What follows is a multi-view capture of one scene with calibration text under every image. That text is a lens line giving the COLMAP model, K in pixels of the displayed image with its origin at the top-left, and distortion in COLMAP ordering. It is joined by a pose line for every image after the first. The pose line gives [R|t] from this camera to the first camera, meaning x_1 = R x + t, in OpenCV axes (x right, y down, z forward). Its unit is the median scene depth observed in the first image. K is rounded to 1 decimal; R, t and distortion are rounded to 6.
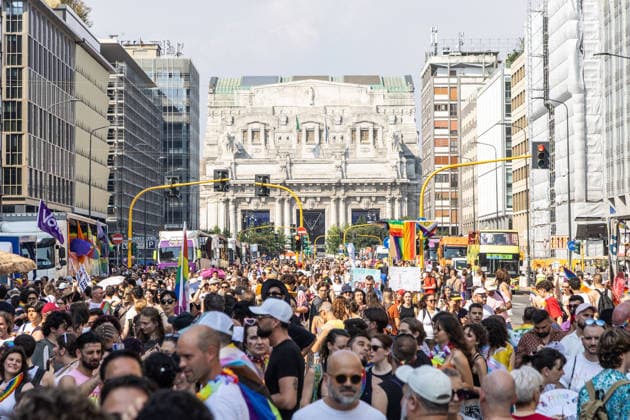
lens RADIAL K [[2137.6, 0, 315.5], [0, 2137.6, 206.1], [0, 0, 1]] dist [0.151821, 0.000000]
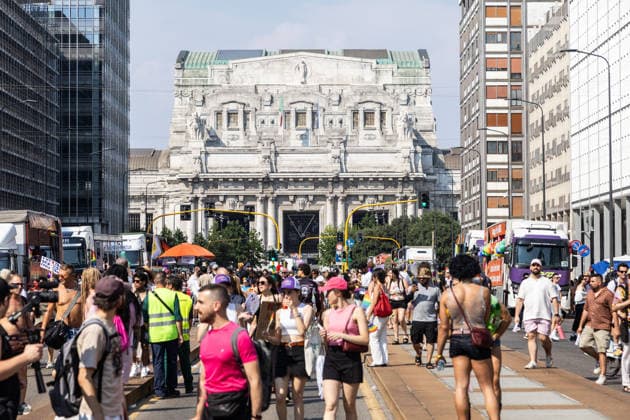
lens RADIAL K [[2137.6, 0, 314.0], [0, 2137.6, 211.9], [0, 0, 1]] dist [0.151821, 0.000000]
pose [[0.999996, 0.002841, 0.000273, 0.002379], [-0.002840, 0.999985, -0.004654, 0.005491], [-0.000287, 0.004653, 0.999989, 0.210073]]
